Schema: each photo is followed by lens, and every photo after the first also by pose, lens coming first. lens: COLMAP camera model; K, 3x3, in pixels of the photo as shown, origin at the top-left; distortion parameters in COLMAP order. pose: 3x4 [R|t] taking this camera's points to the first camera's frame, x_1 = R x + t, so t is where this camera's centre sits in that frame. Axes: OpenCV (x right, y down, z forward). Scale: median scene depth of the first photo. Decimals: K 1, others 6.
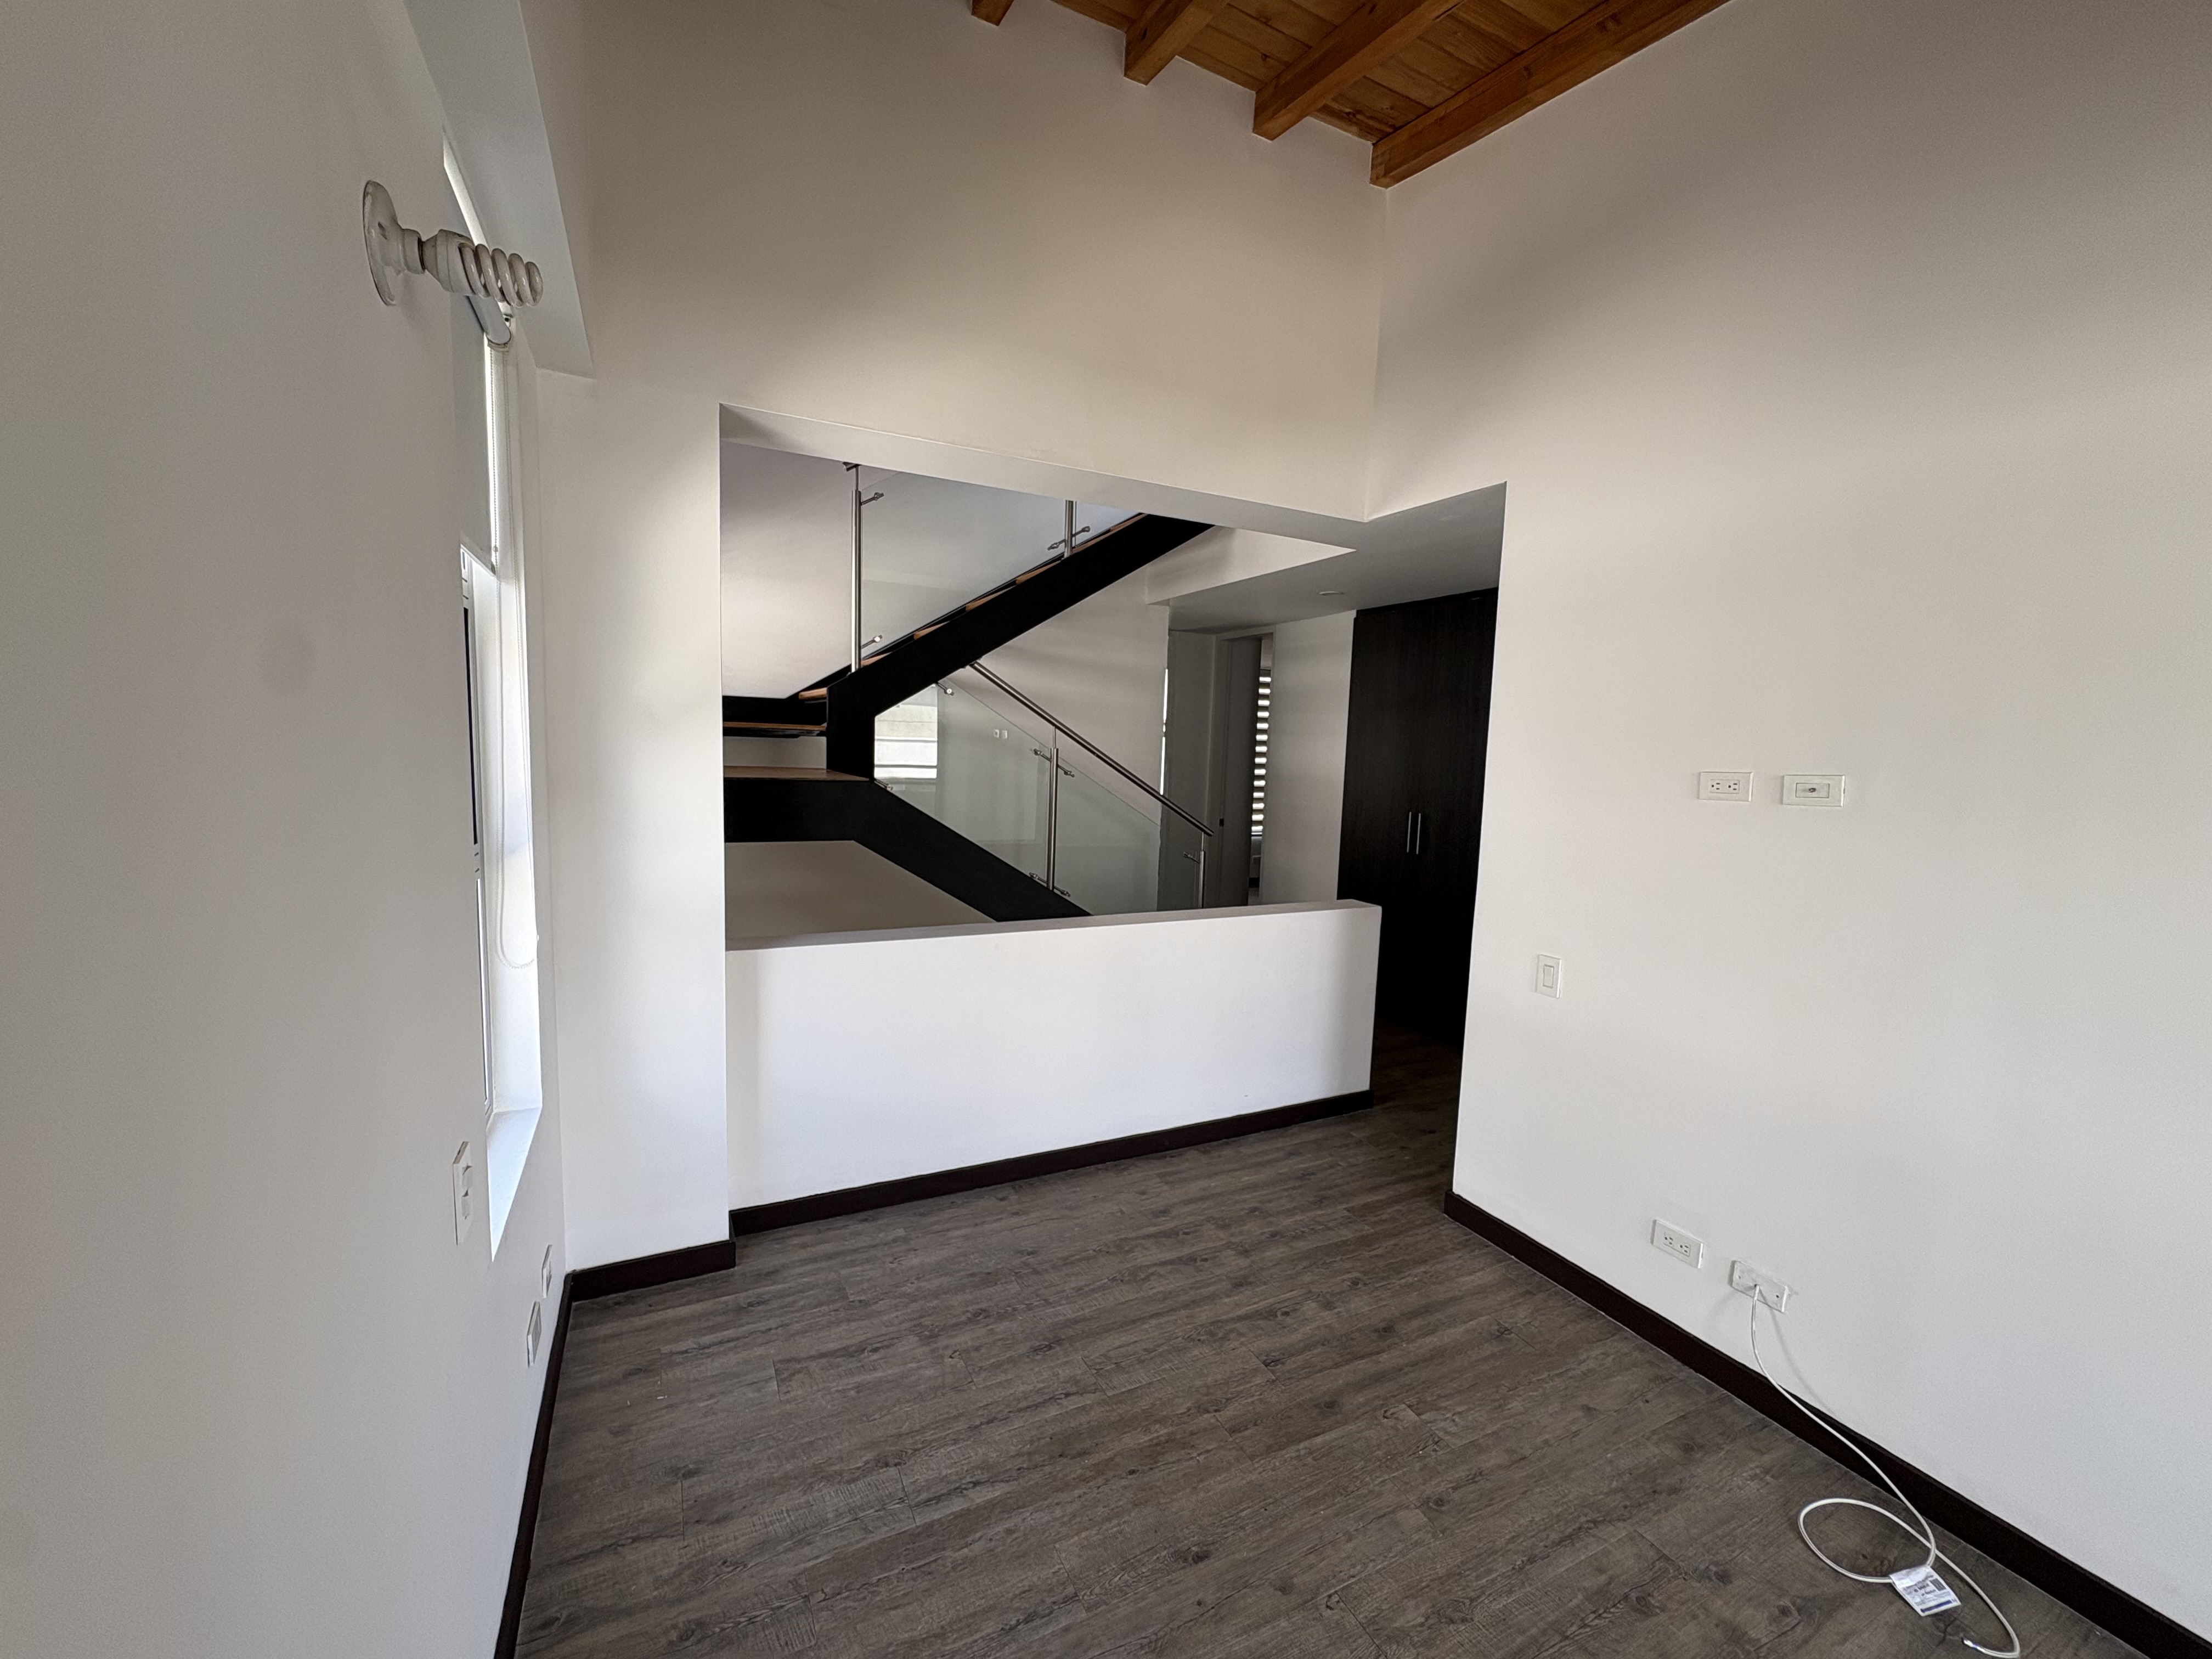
lens RADIAL K [[884.2, 0, 1103.4], [0, 884.2, 831.3], [0, 0, 1]] dist [0.004790, 0.000101]
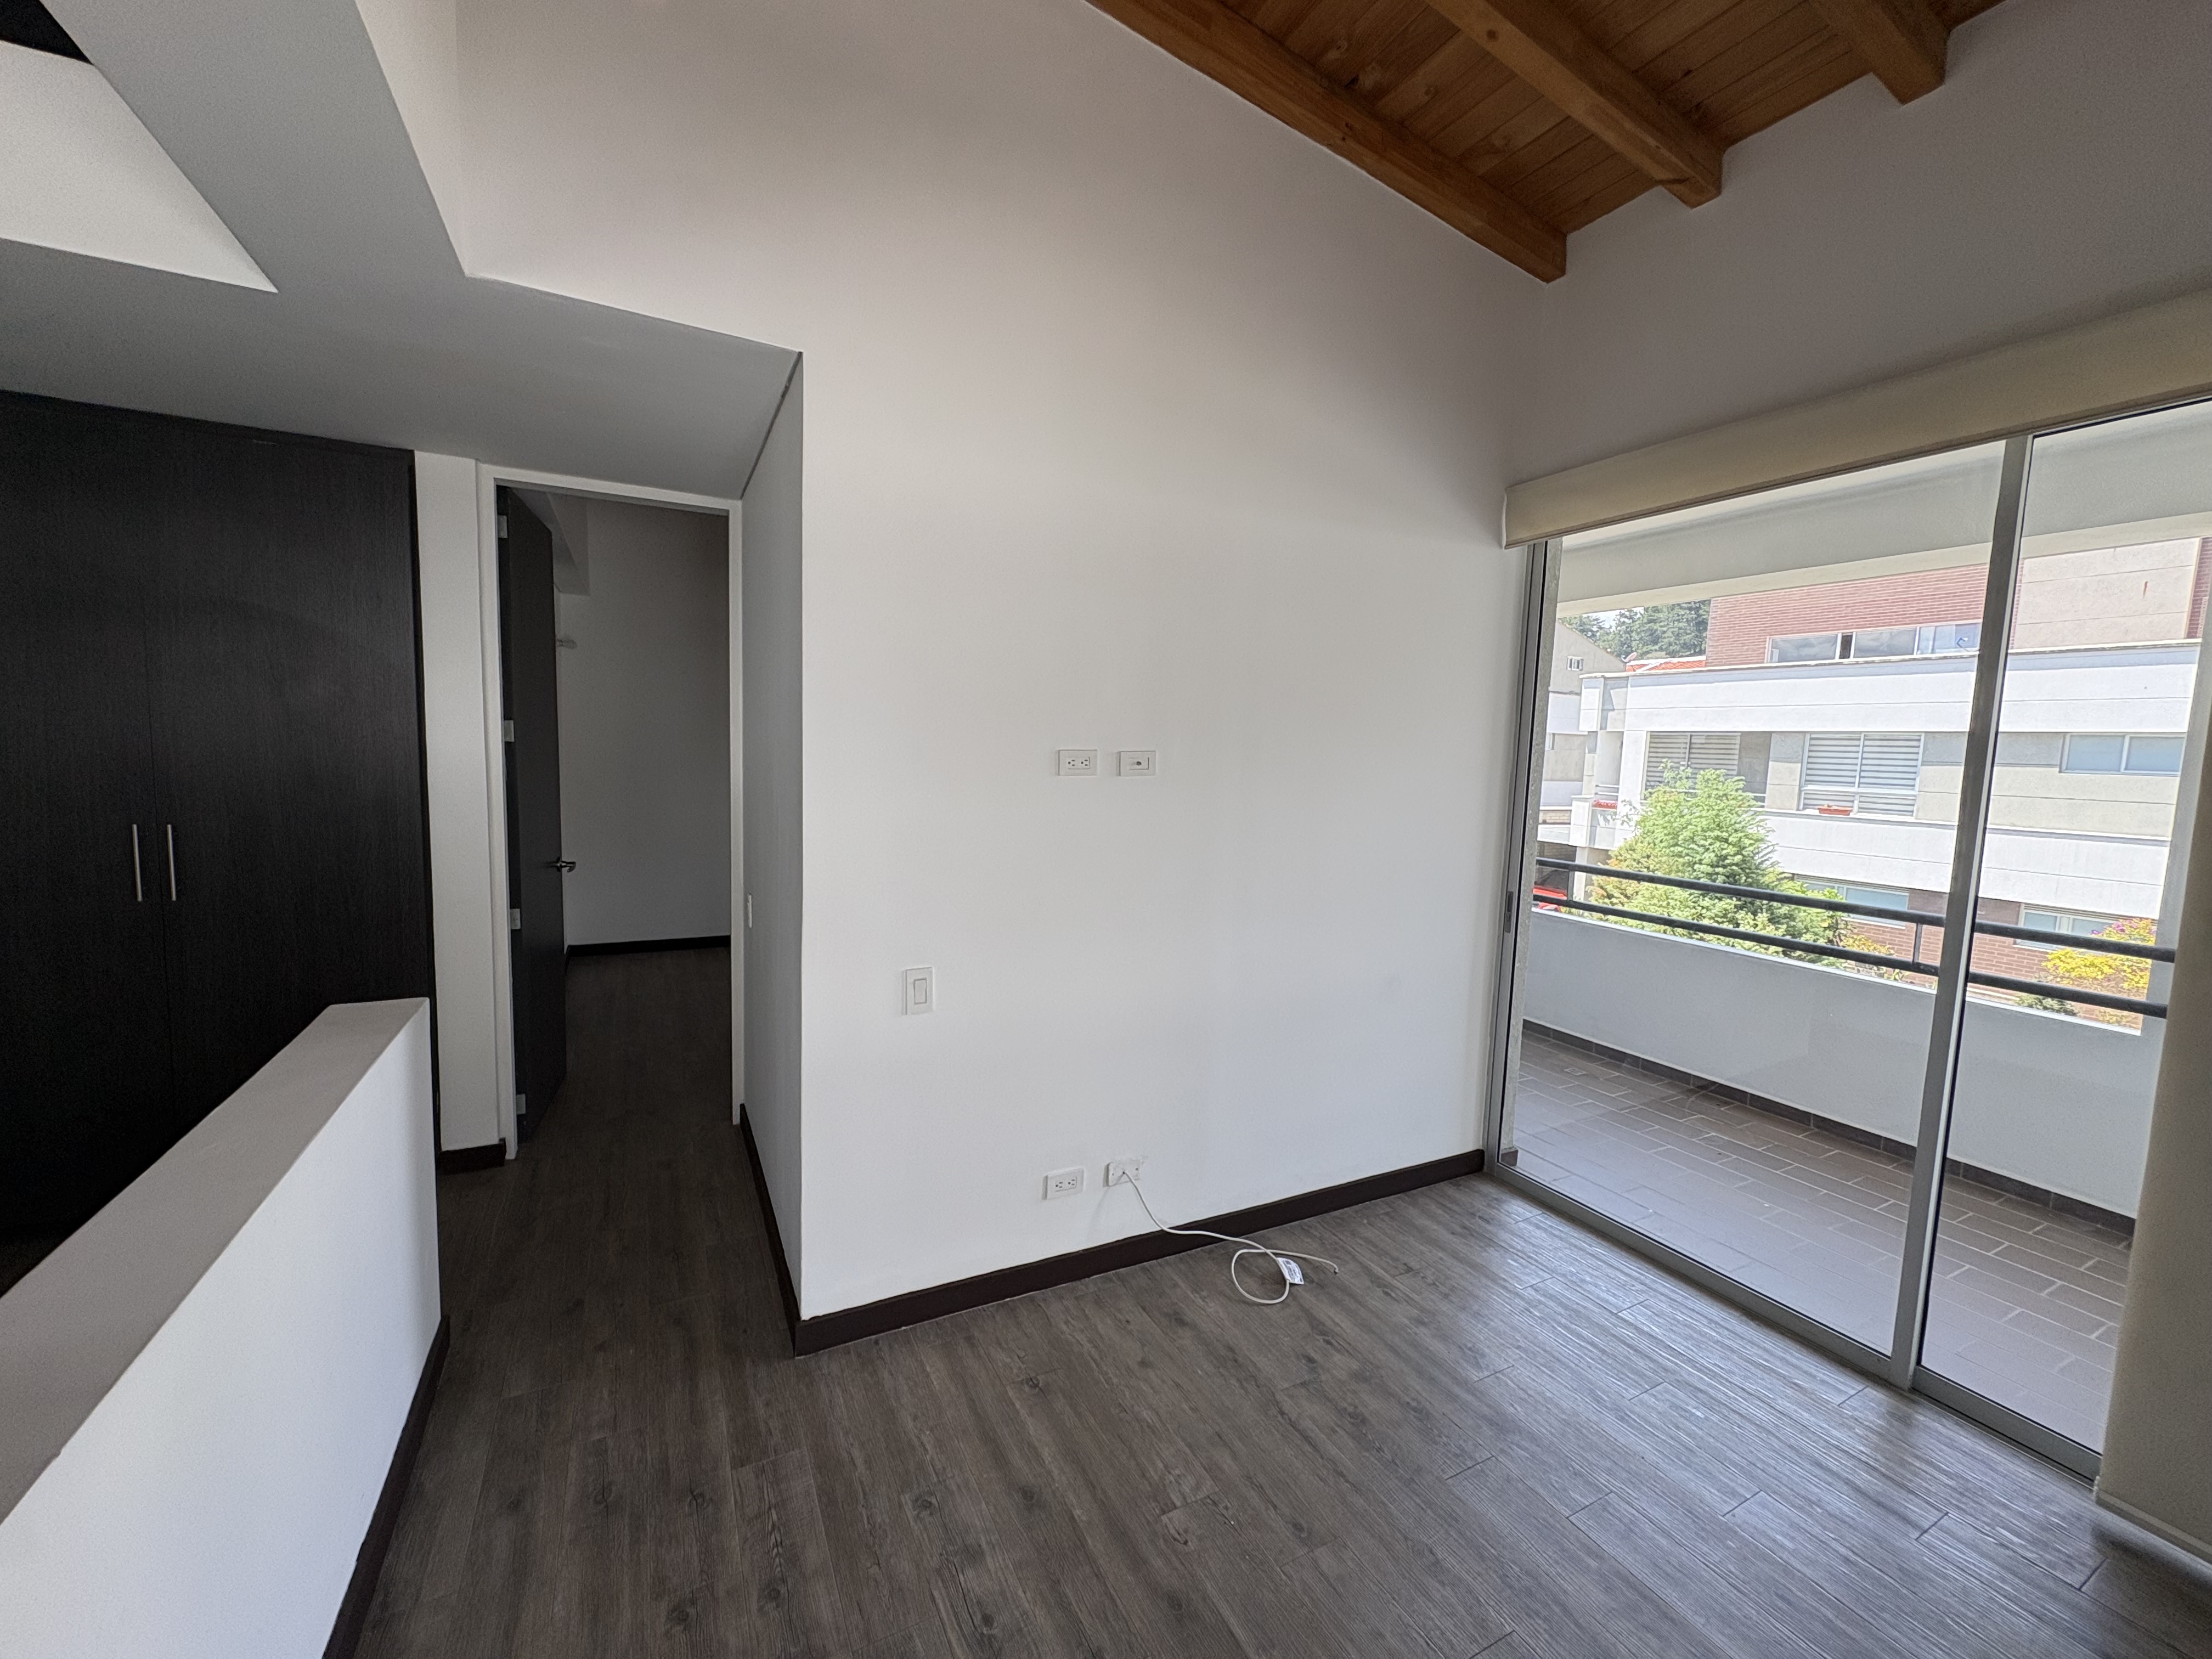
lens RADIAL K [[884.2, 0, 1103.5], [0, 884.2, 832.9], [0, 0, 1]] dist [0.004790, 0.000101]
pose [[-0.016847, -0.131033, 0.991235, -0.369906], [0.066763, 0.989016, 0.131875, -0.099816], [-0.997627, 0.068399, -0.007914, 0.918682]]
